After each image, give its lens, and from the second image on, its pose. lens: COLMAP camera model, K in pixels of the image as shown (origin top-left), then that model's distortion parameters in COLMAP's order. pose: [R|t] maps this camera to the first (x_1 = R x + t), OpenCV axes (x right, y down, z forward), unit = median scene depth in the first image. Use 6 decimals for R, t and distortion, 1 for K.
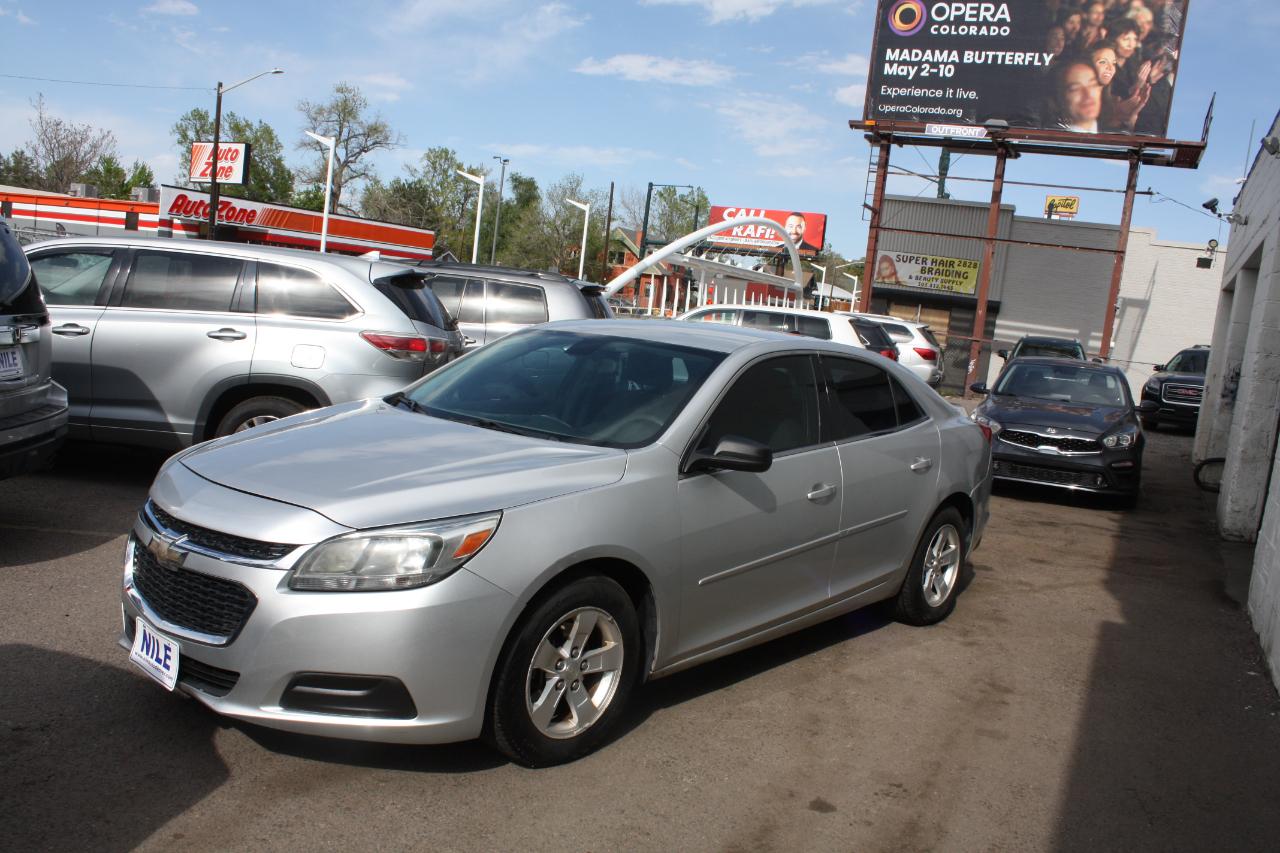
lens RADIAL K [[1067.3, 0, 630.4], [0, 1067.3, 434.0], [0, 0, 1]] dist [-0.173578, 0.158710]
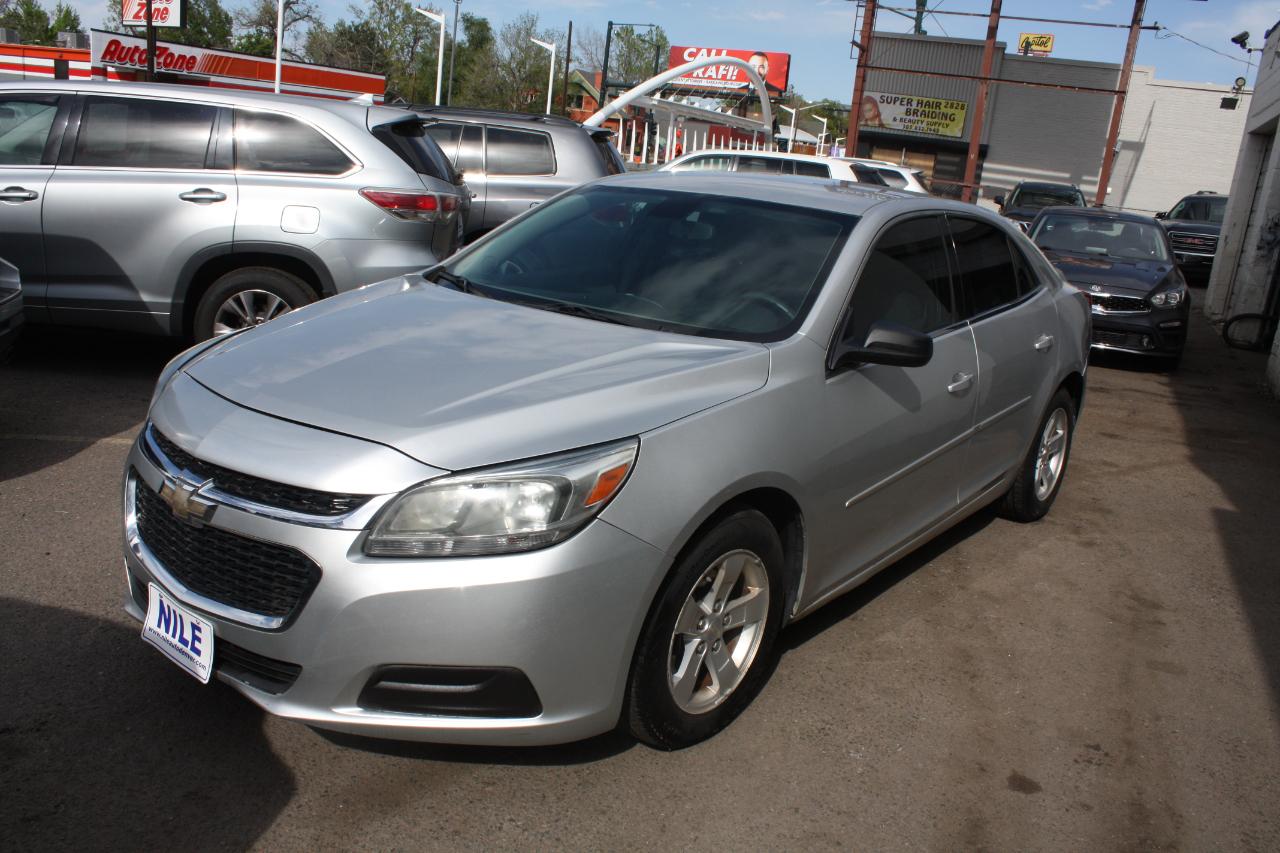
lens RADIAL K [[1067.3, 0, 630.4], [0, 1067.3, 434.0], [0, 0, 1]] dist [-0.173578, 0.158710]
pose [[0.999091, -0.020665, 0.037273, -0.066232], [0.015156, 0.989684, 0.142462, -0.016193], [-0.039832, -0.141768, 0.989098, 0.108327]]
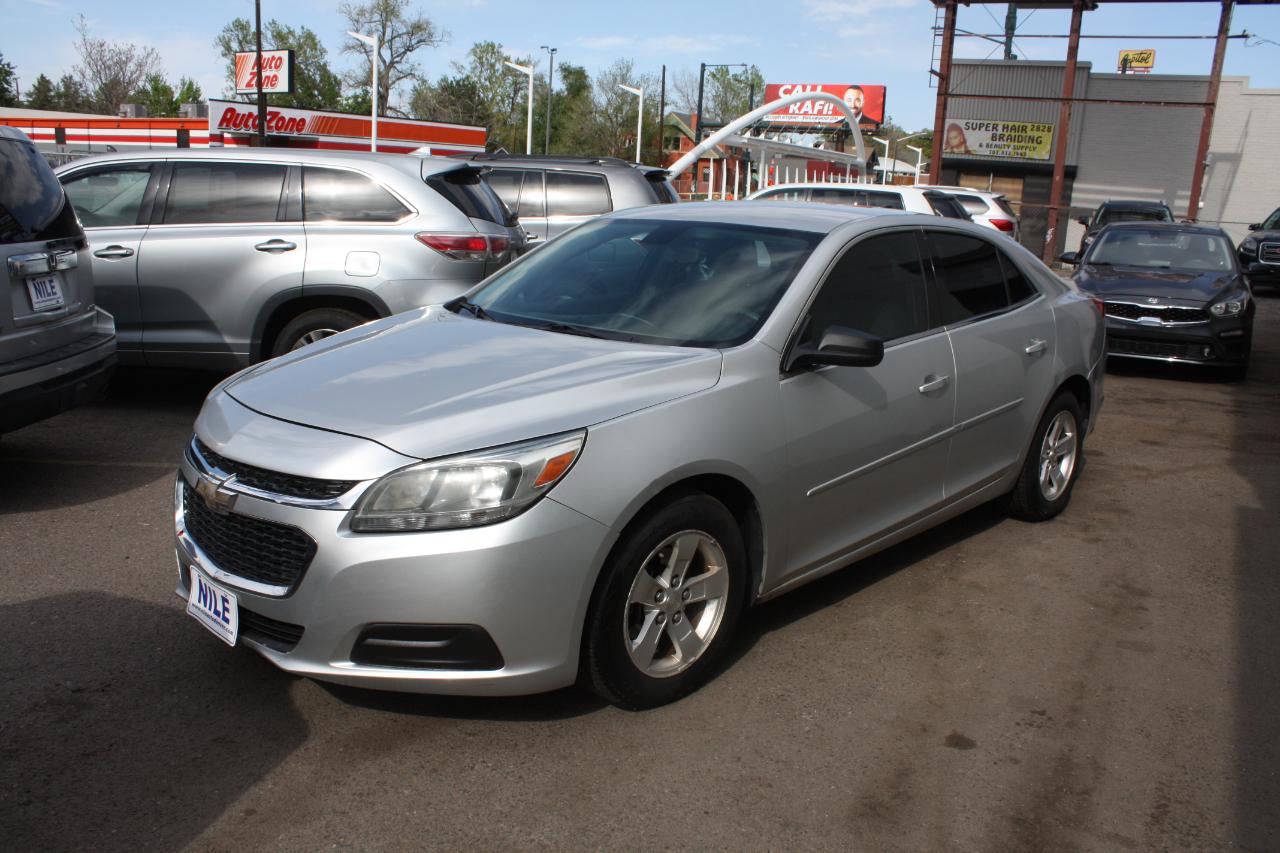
lens RADIAL K [[1067.3, 0, 630.4], [0, 1067.3, 434.0], [0, 0, 1]] dist [-0.173578, 0.158710]
pose [[0.996752, -0.047501, -0.065031, -0.011910], [0.053974, 0.993351, 0.101691, -0.004544], [0.059768, -0.104871, 0.992688, 0.056204]]
